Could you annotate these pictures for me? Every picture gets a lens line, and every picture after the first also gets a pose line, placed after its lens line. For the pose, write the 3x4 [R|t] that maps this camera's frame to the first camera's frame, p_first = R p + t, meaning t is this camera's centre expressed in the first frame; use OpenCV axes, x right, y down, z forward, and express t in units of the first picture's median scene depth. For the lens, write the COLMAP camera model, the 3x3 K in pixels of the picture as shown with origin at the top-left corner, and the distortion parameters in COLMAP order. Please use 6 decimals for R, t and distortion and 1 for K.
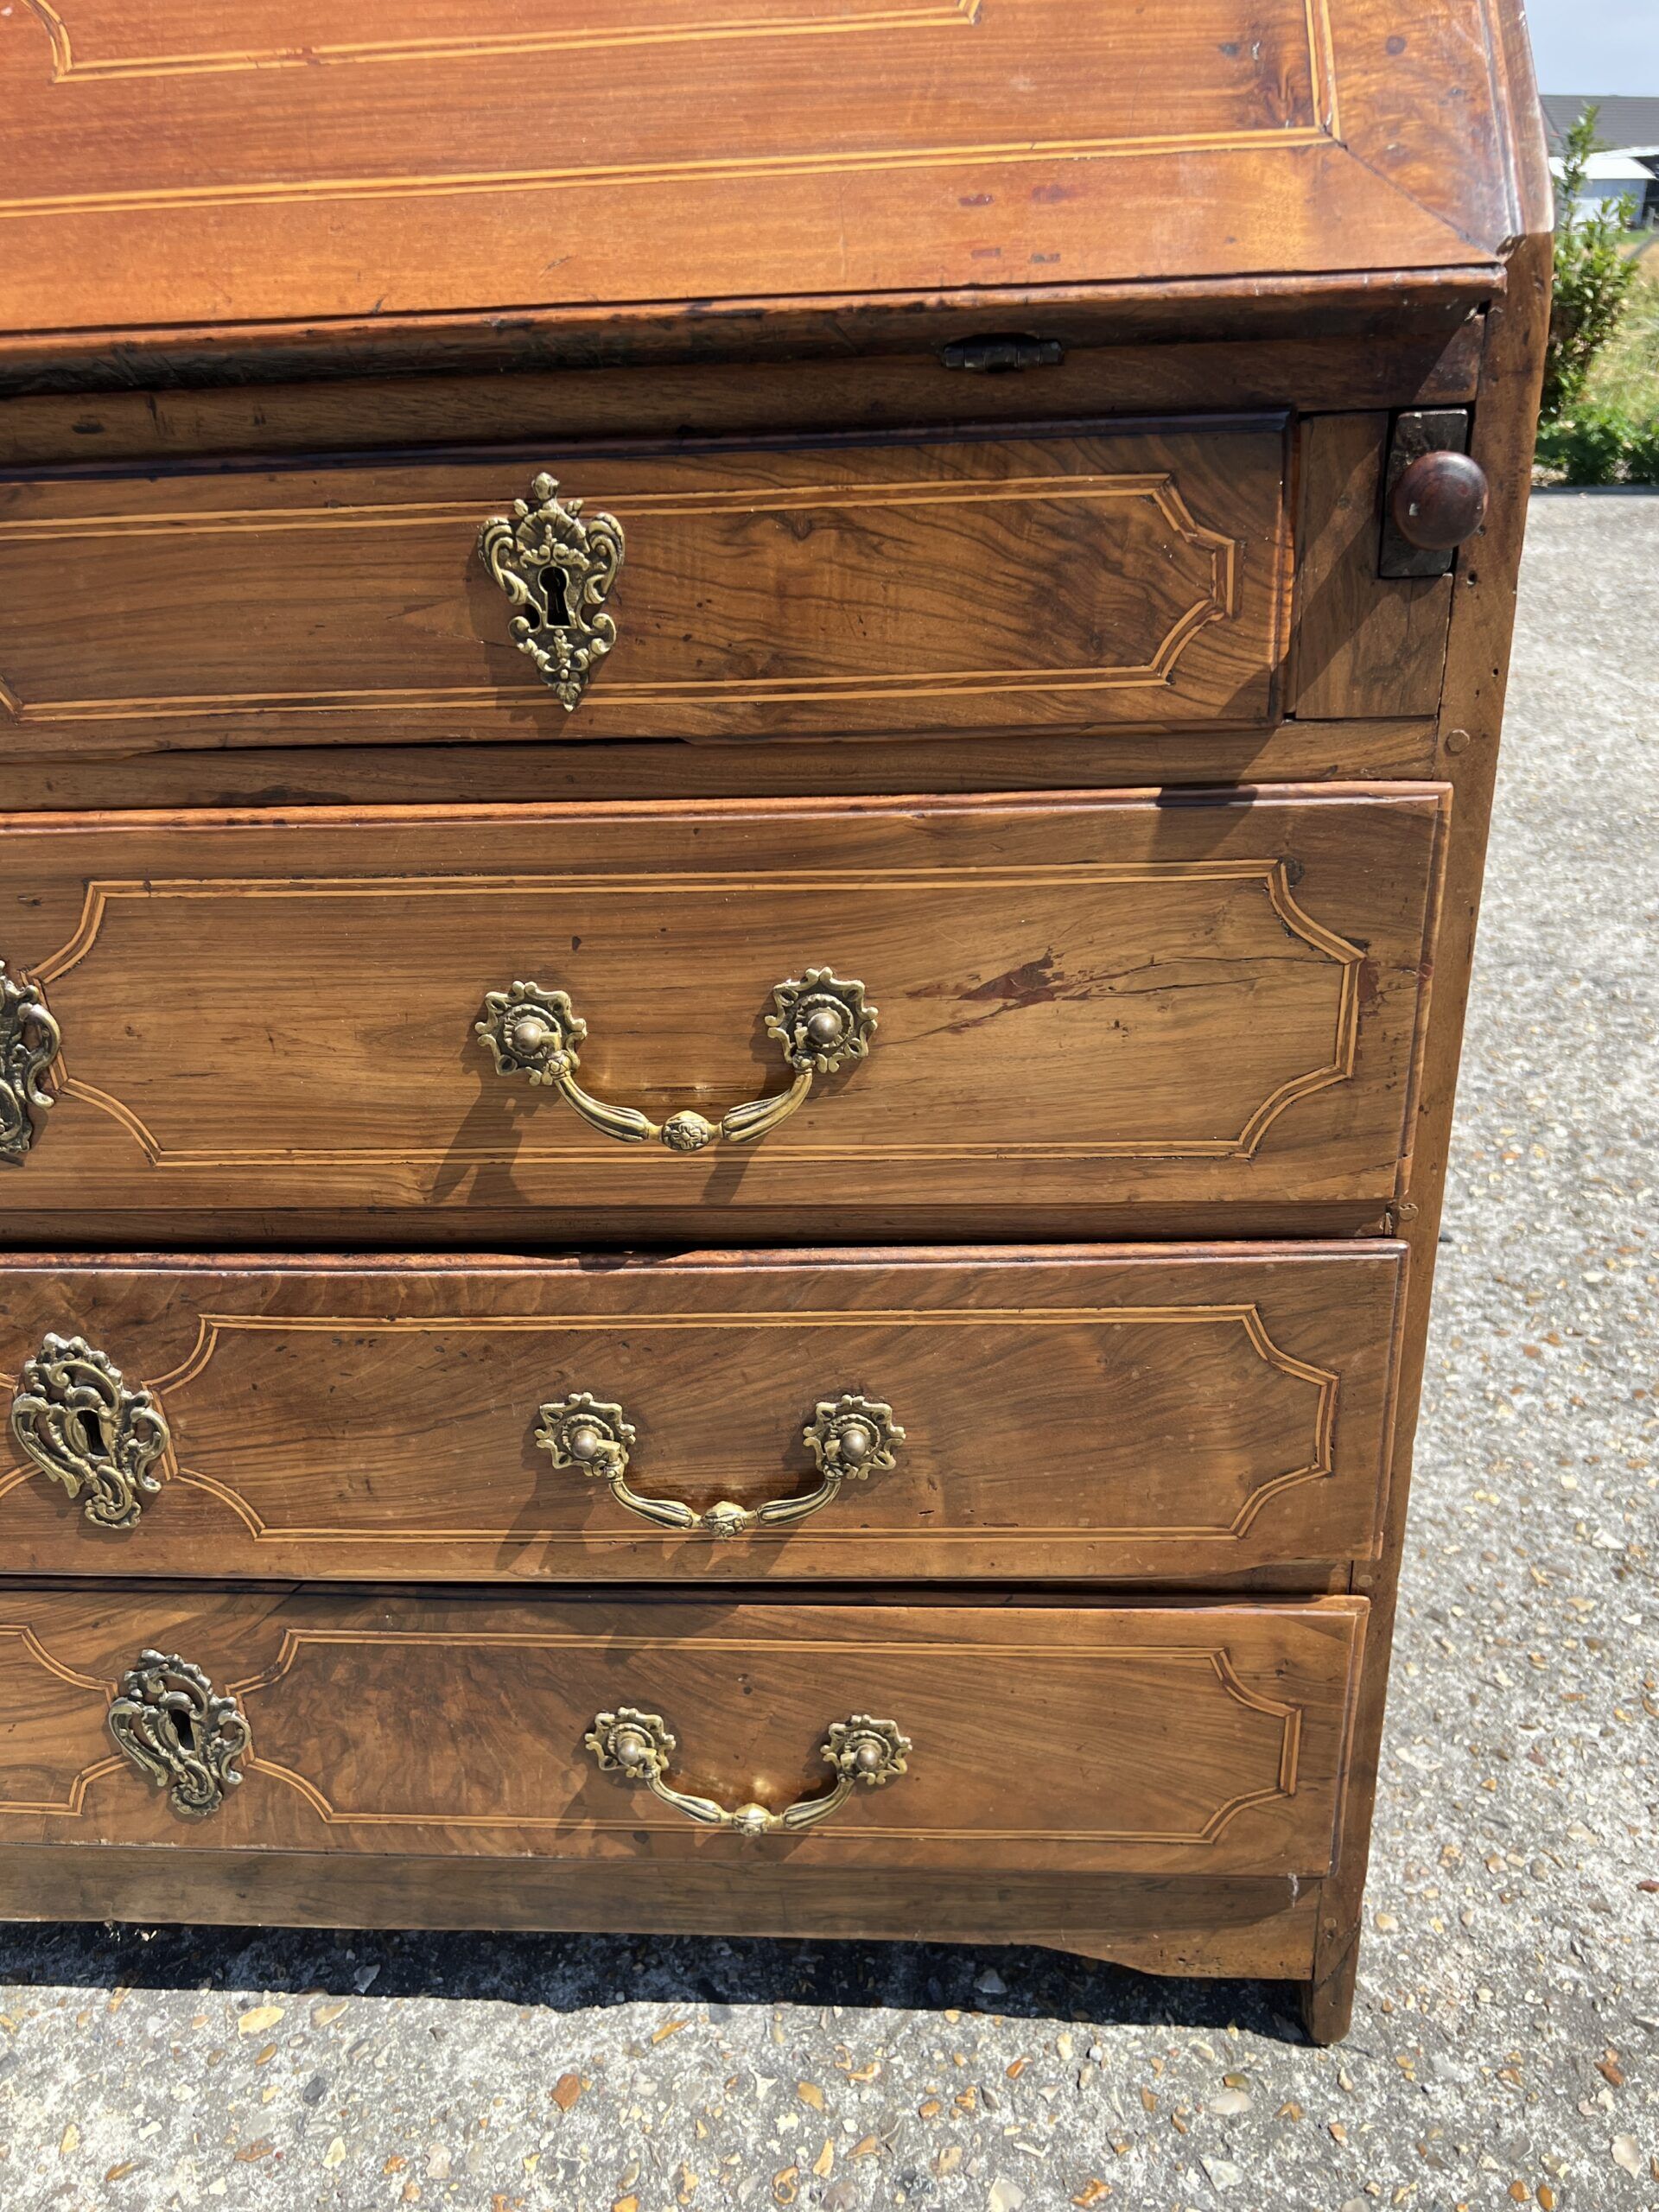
lens RADIAL K [[1744.4, 0, 821.5], [0, 1744.4, 1116.7], [0, 0, 1]] dist [0.052401, -0.063474]
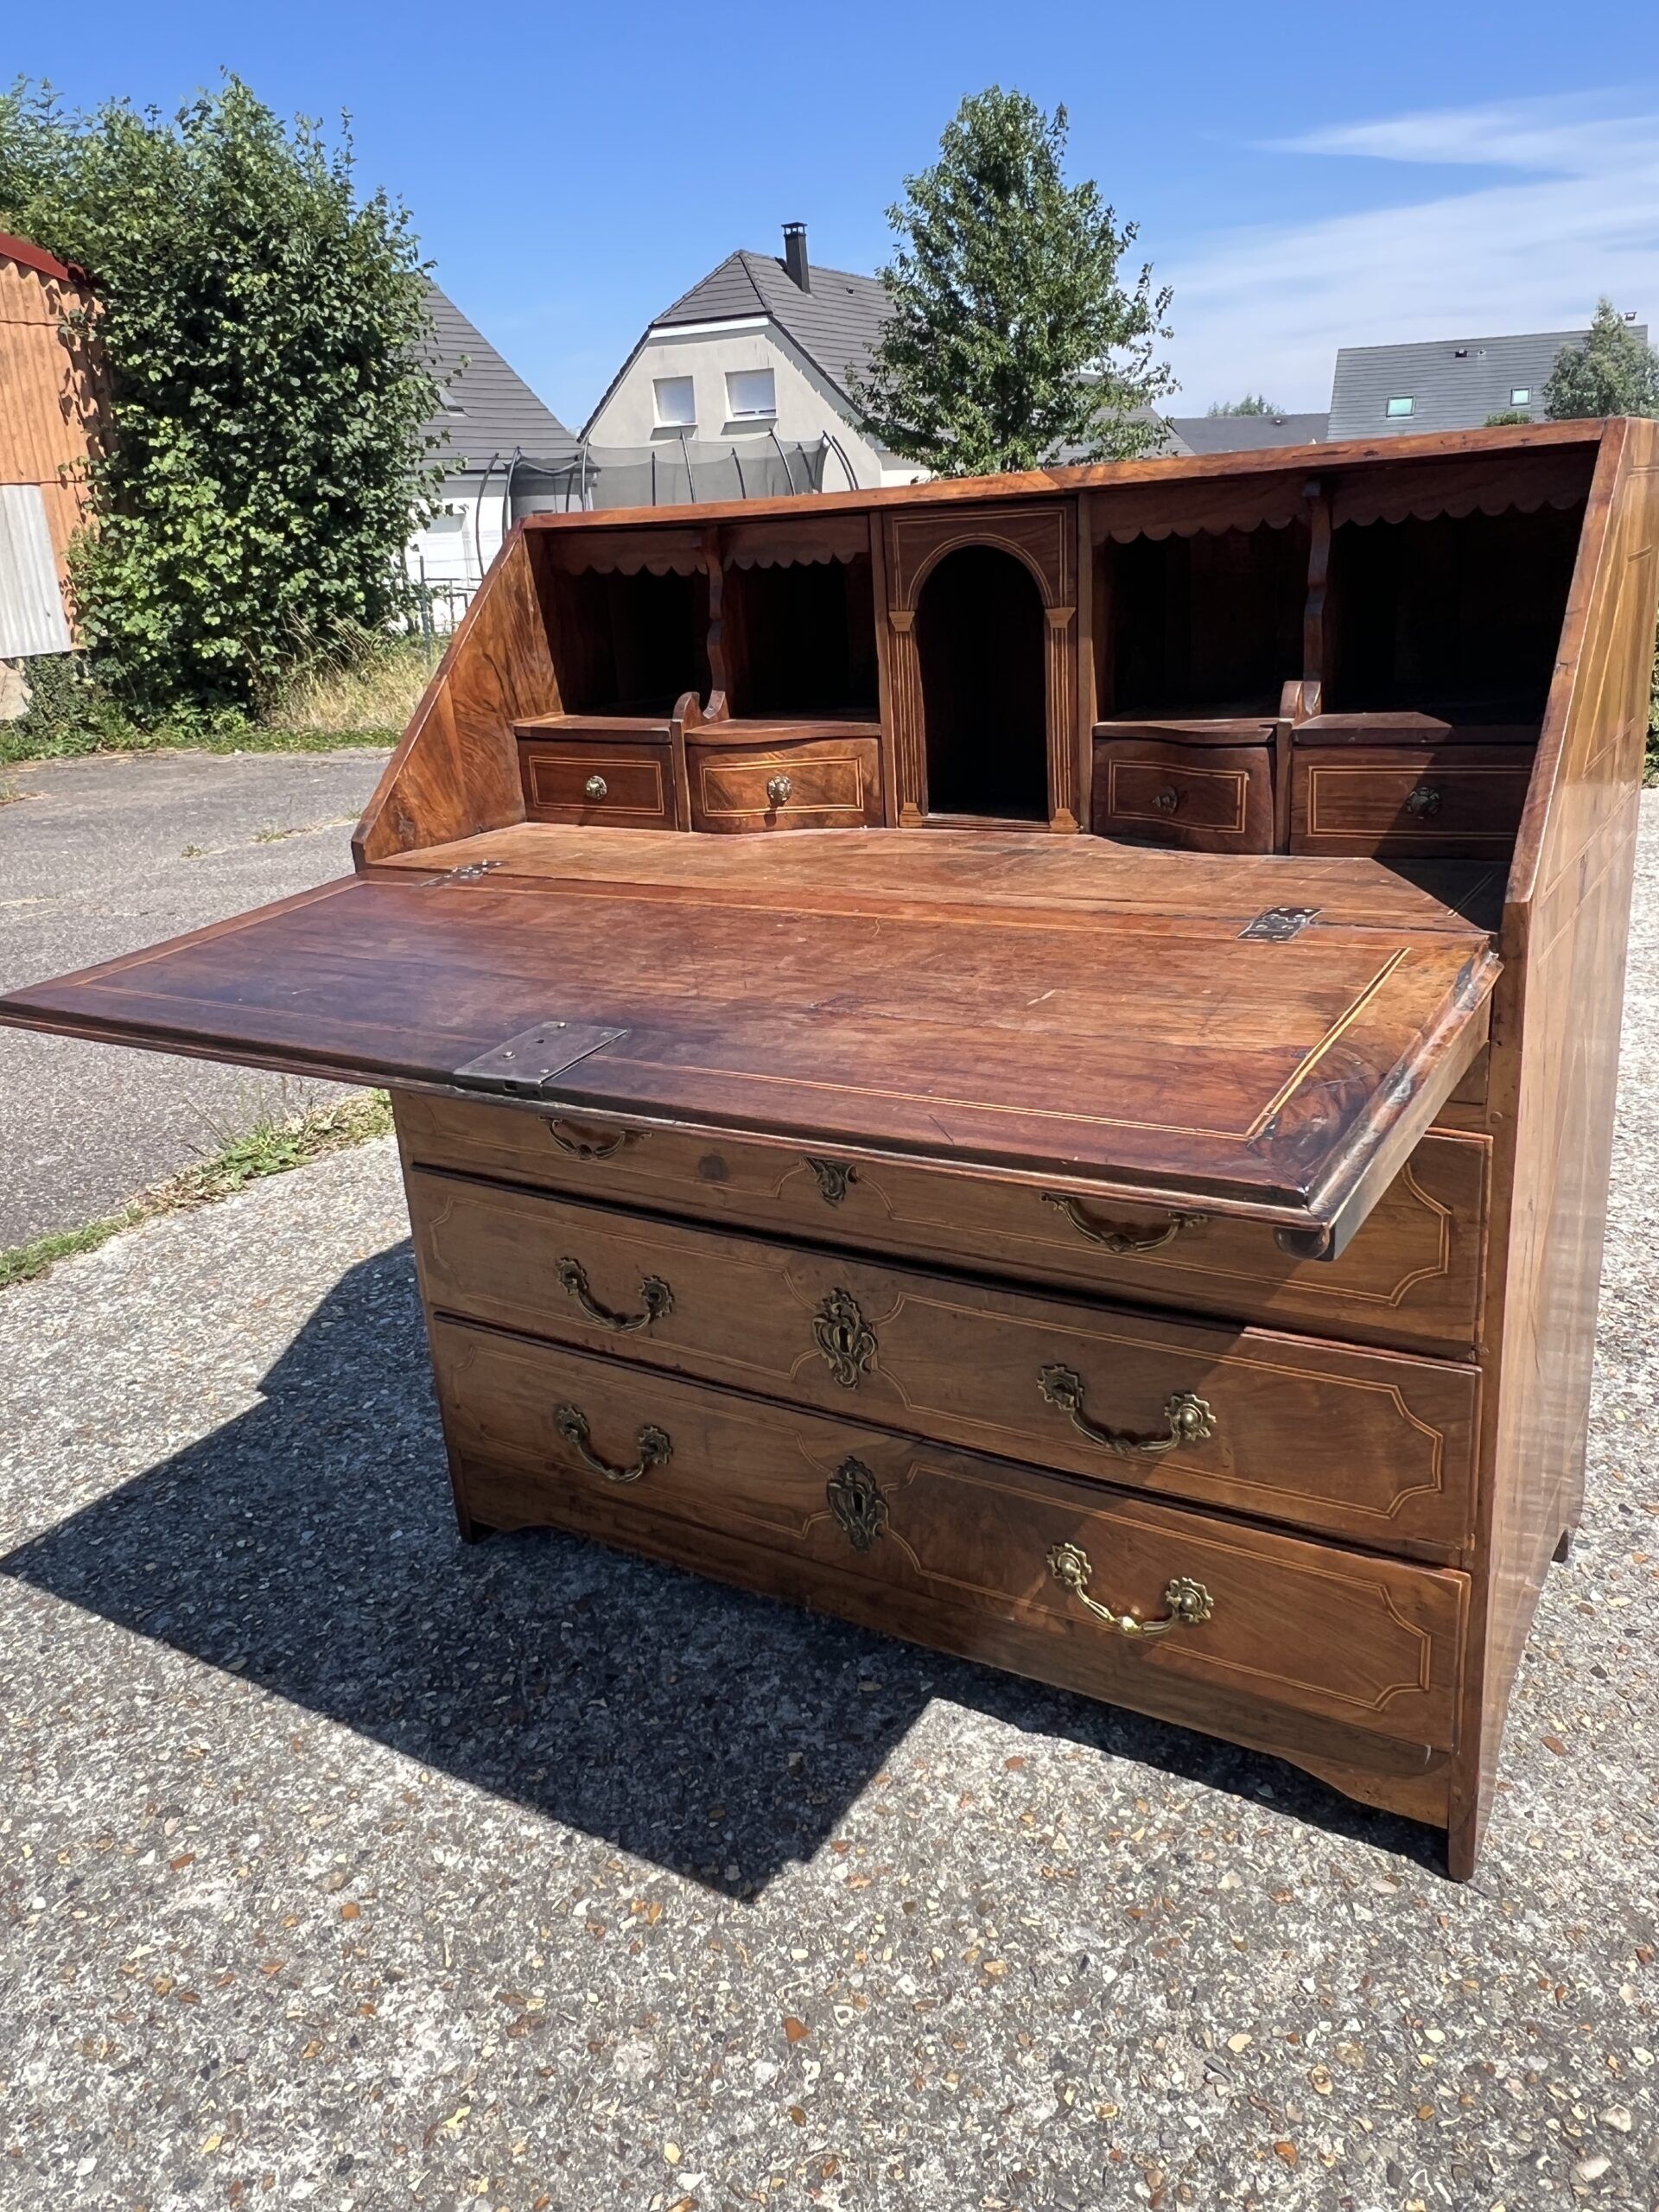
lens RADIAL K [[1663.6, 0, 811.6], [0, 1663.6, 1084.2], [0, 0, 1]] dist [0.003065, -0.006908]
pose [[0.887921, 0.132778, -0.440417, 0.385890], [-0.181328, 0.980940, -0.069837, 0.023723], [0.422750, 0.141870, 0.895073, -0.841405]]
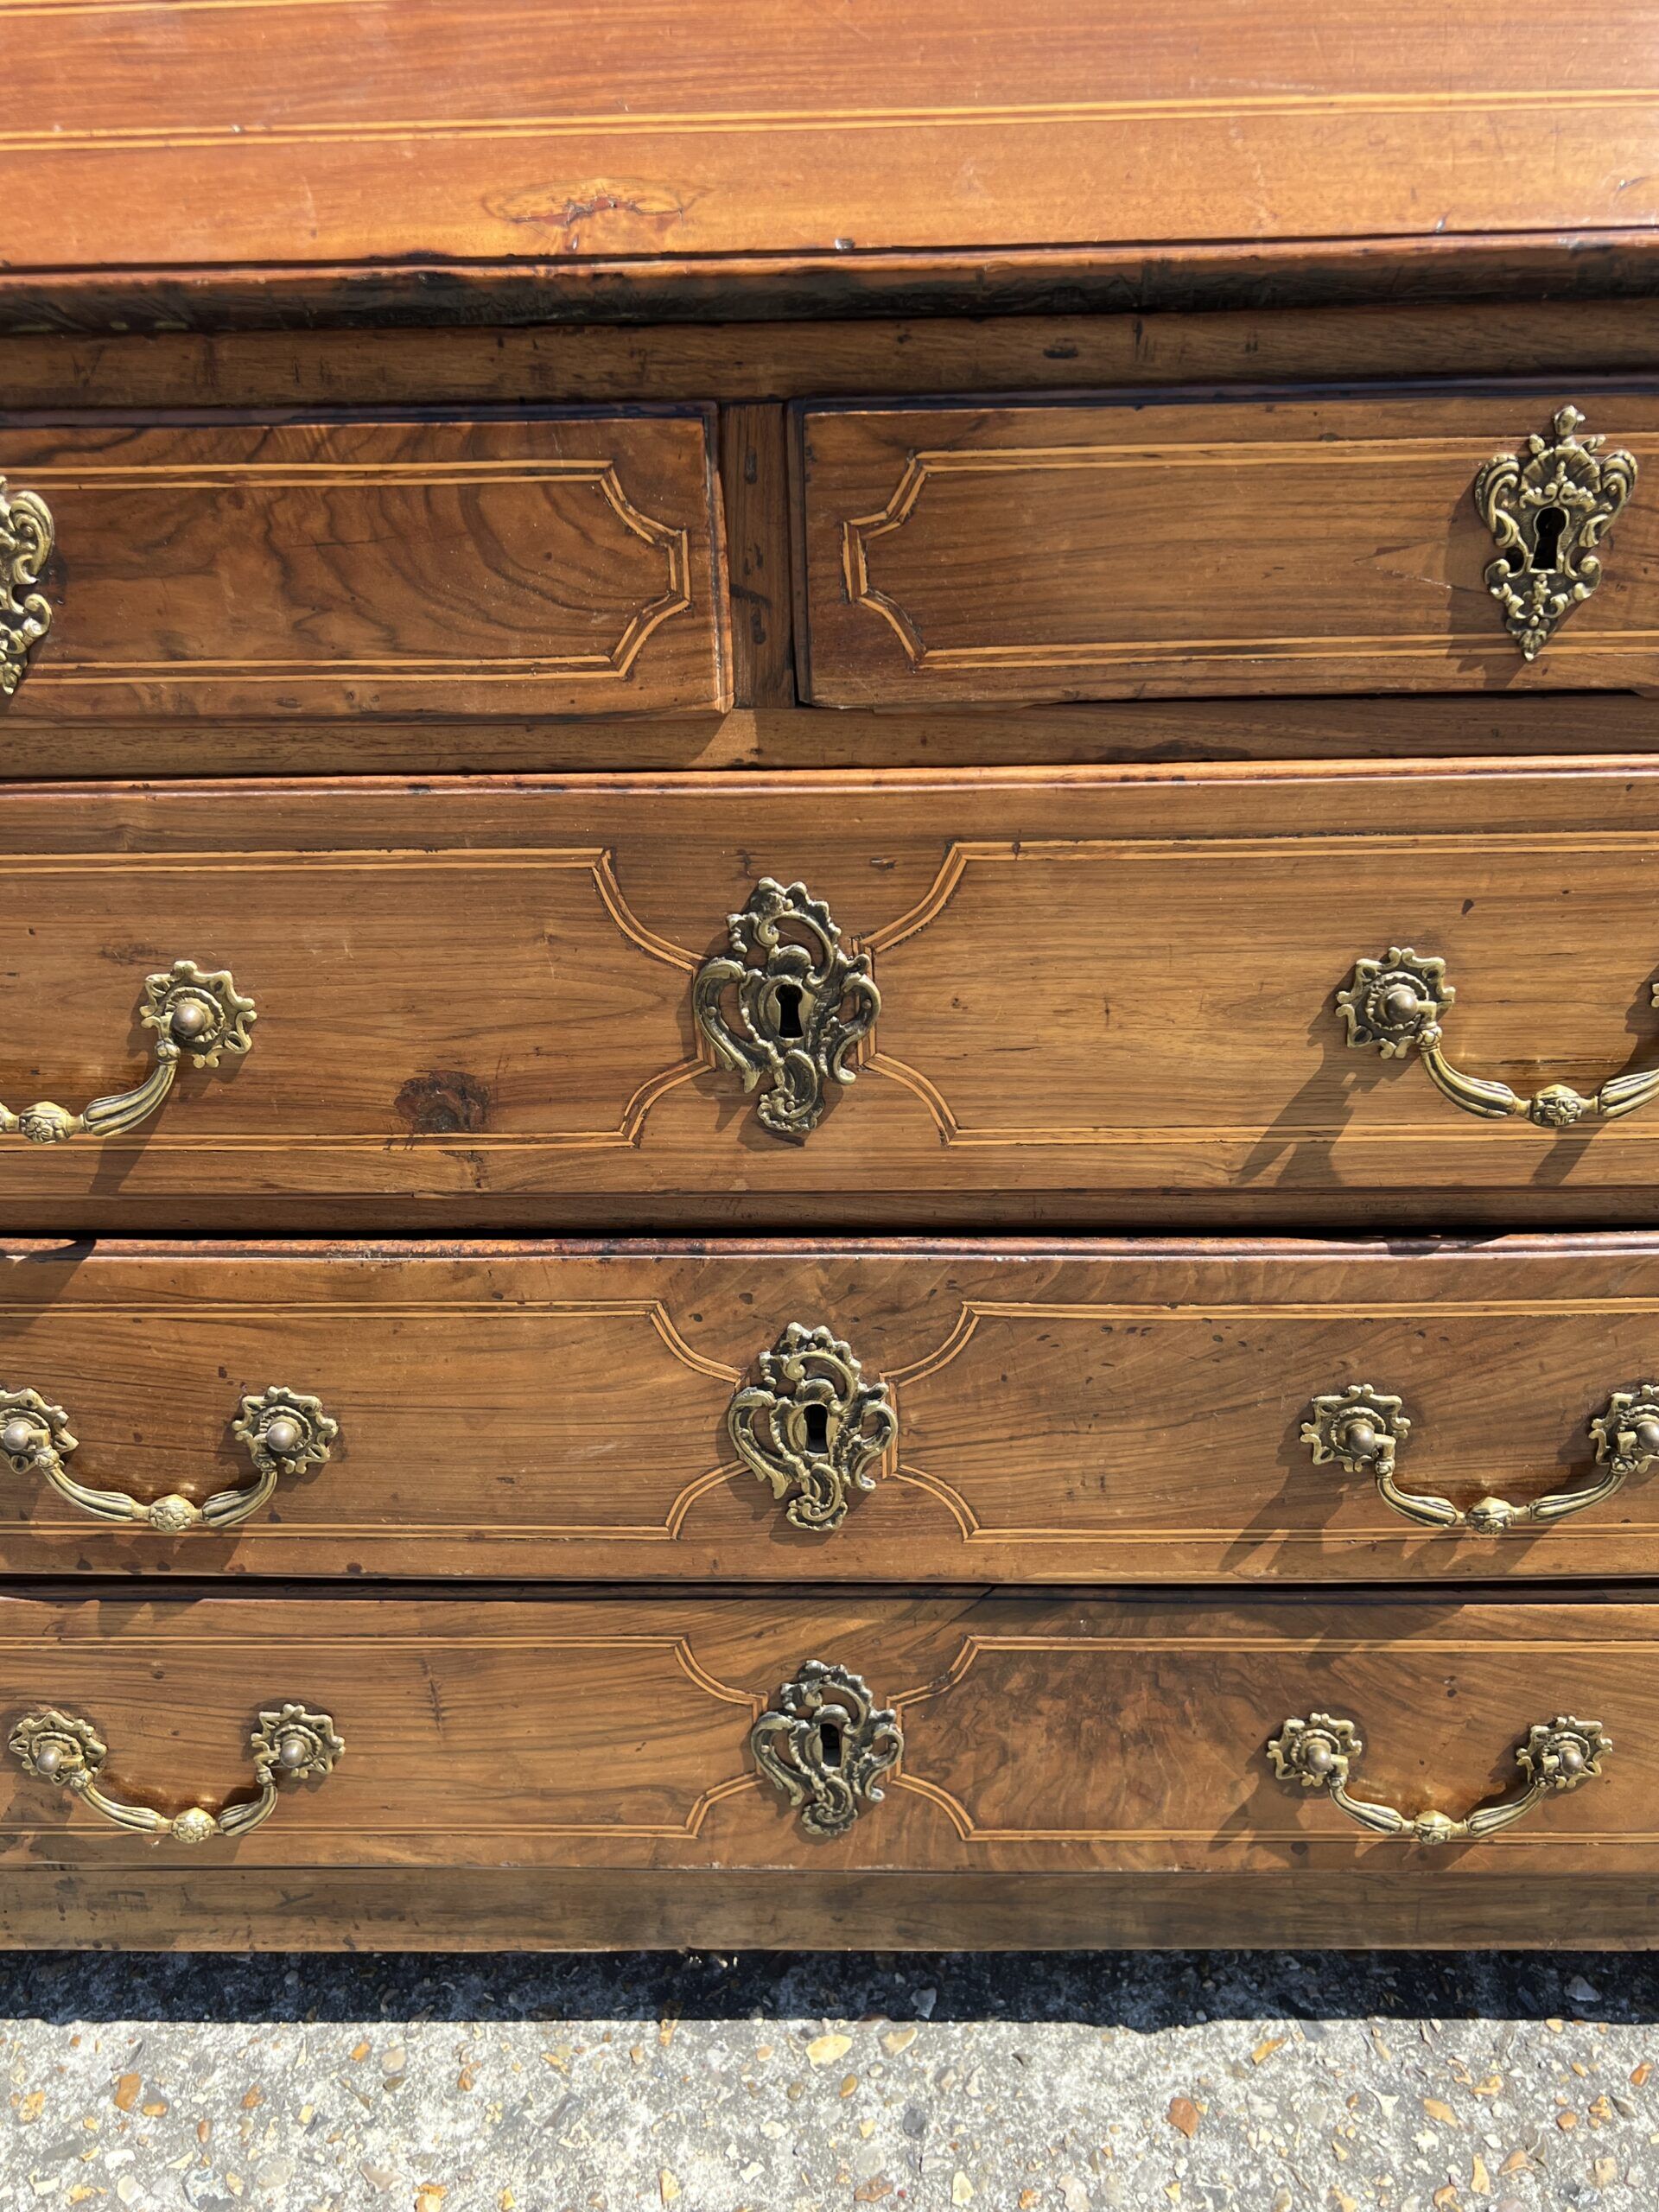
lens RADIAL K [[1744.4, 0, 834.7], [0, 1744.4, 1105.3], [0, 0, 1]] dist [0.052401, -0.063474]
pose [[0.998367, -0.001440, 0.057106, -0.445535], [0.001858, 0.999972, -0.007267, 0.011763], [-0.057093, 0.007361, 0.998342, 0.057331]]
